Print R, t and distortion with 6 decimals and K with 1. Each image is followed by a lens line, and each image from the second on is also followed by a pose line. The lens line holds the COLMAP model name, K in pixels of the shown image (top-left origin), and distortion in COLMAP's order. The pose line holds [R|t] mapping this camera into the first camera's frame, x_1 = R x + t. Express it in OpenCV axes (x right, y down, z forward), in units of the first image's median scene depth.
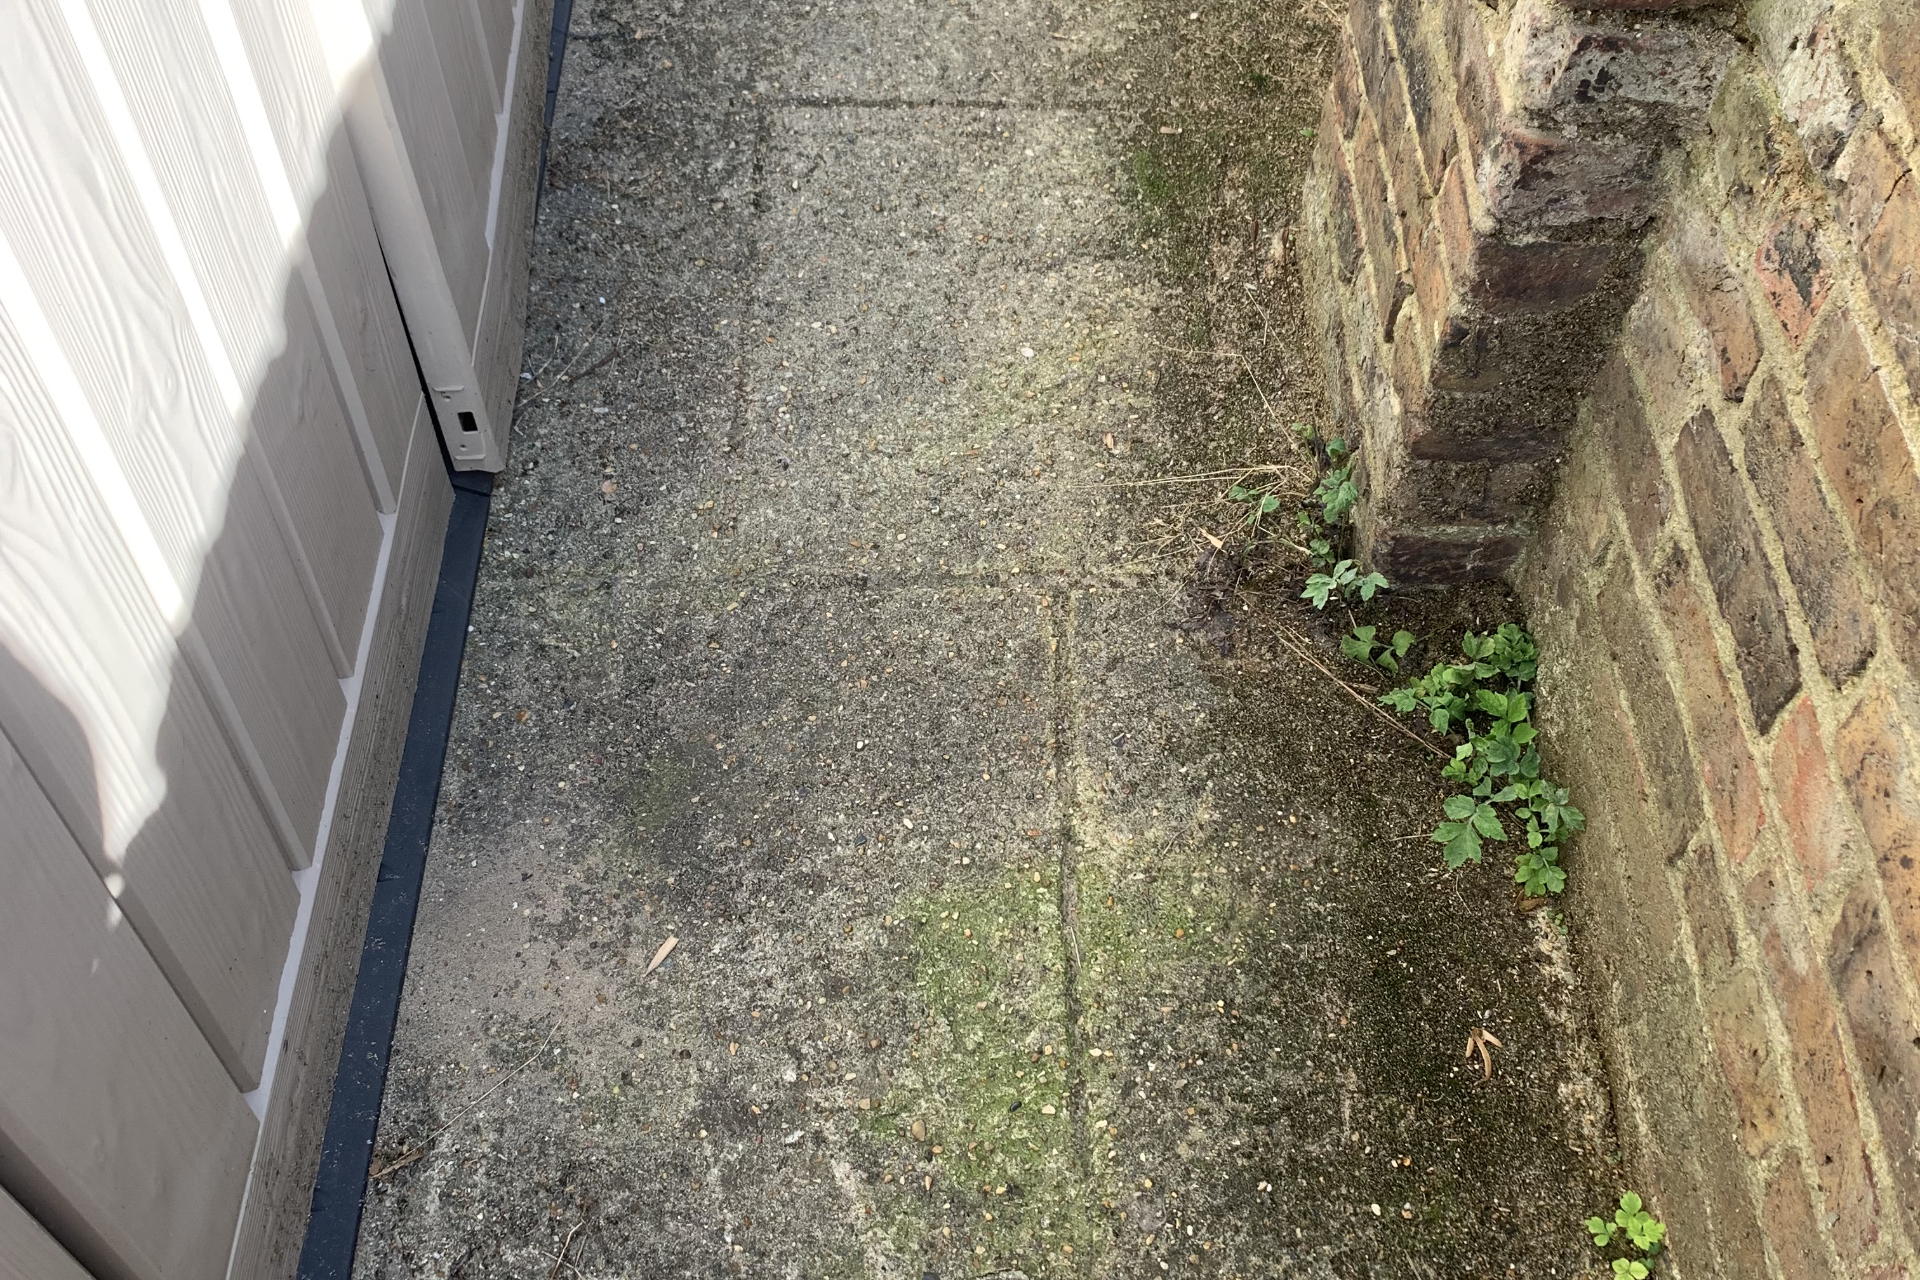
lens RADIAL K [[1916.6, 0, 961.5], [0, 1916.6, 744.9], [0, 0, 1]] dist [0.114255, -0.339639]
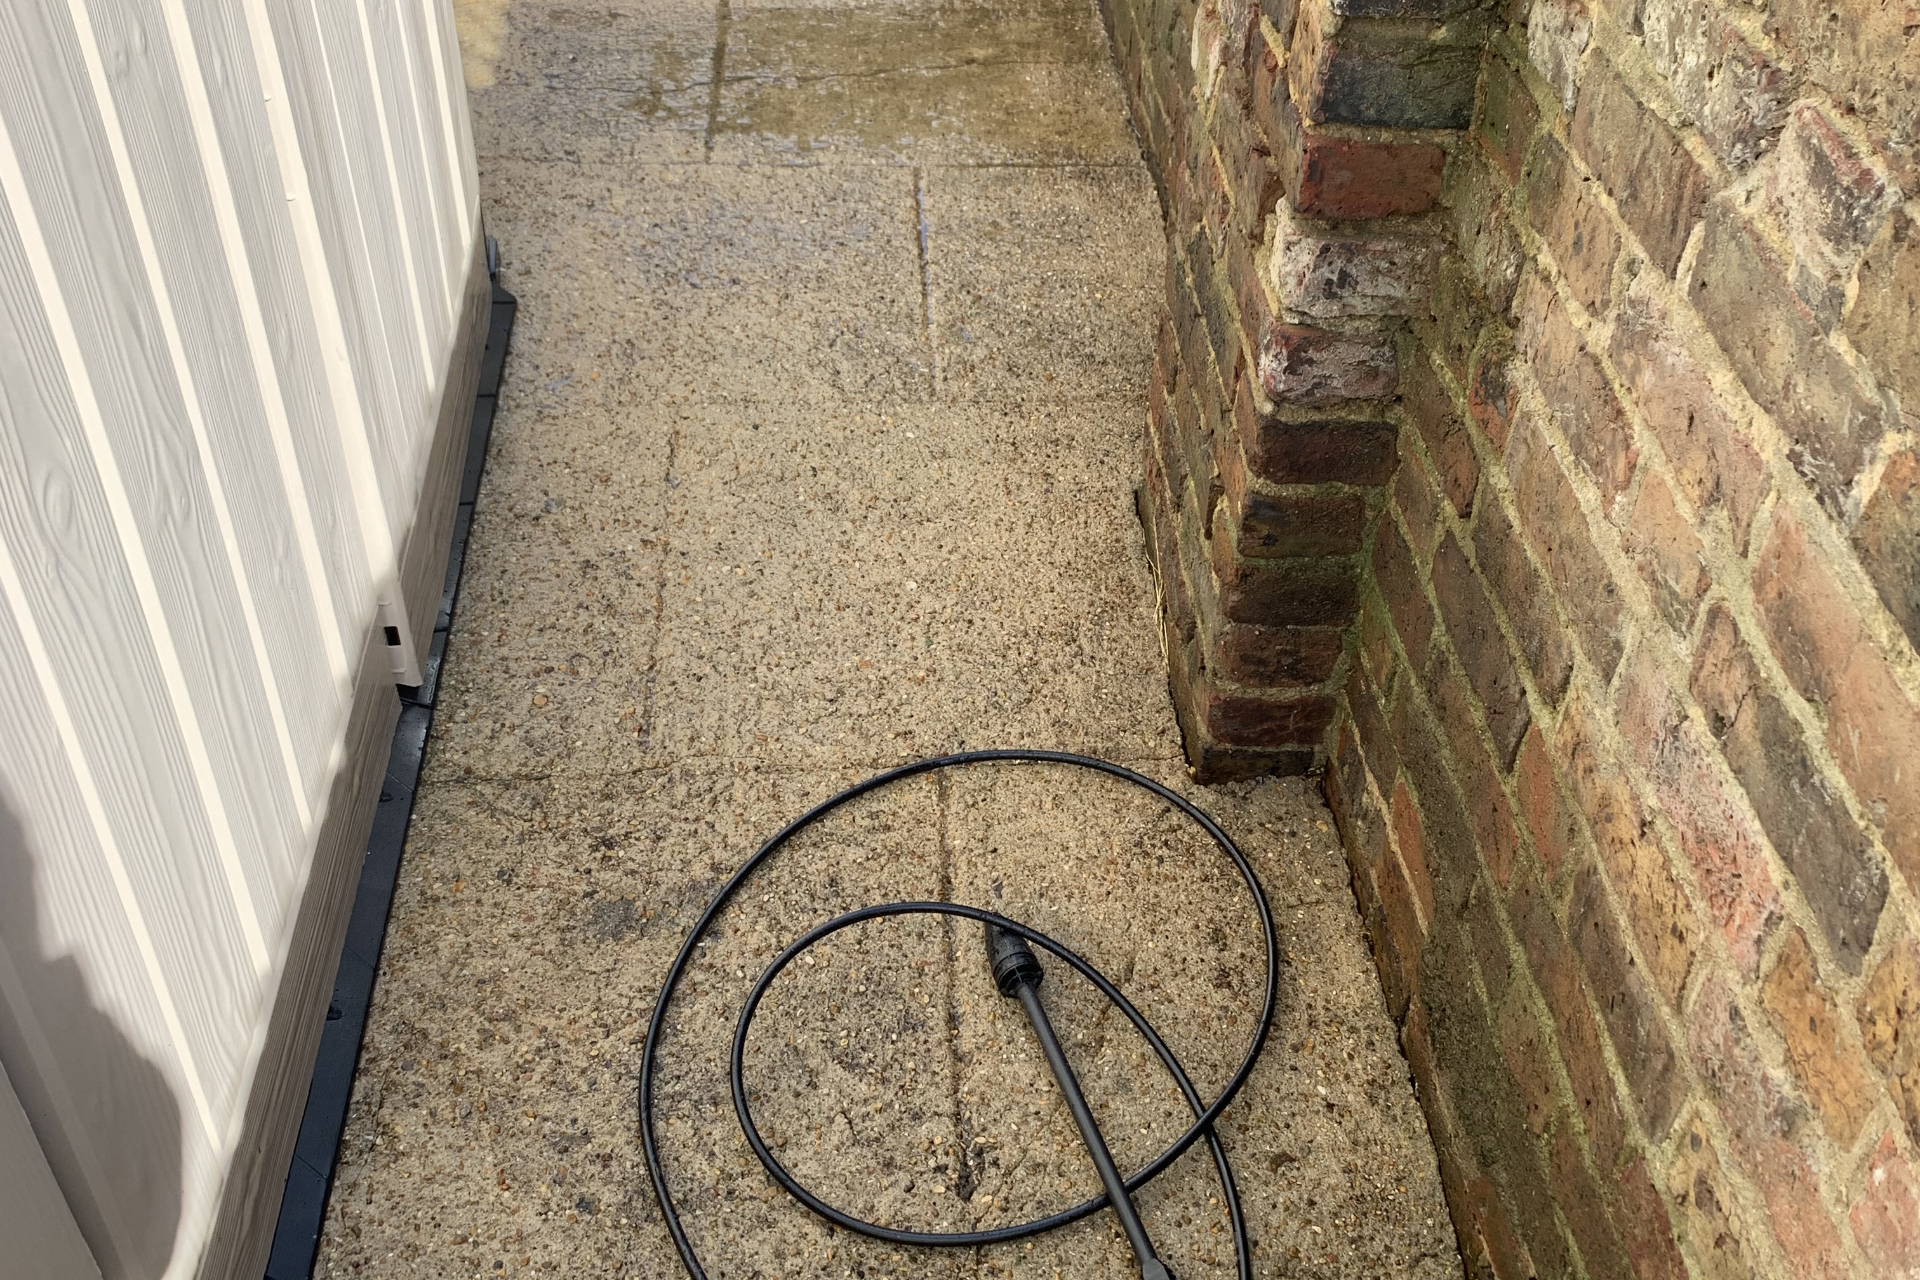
lens RADIAL K [[1916.6, 0, 961.5], [0, 1916.6, 744.9], [0, 0, 1]] dist [0.114255, -0.339639]
pose [[0.998810, -0.024557, 0.042142, 0.019793], [0.032949, 0.976770, -0.211743, 0.190975], [-0.035964, 0.212880, 0.976416, -0.142841]]
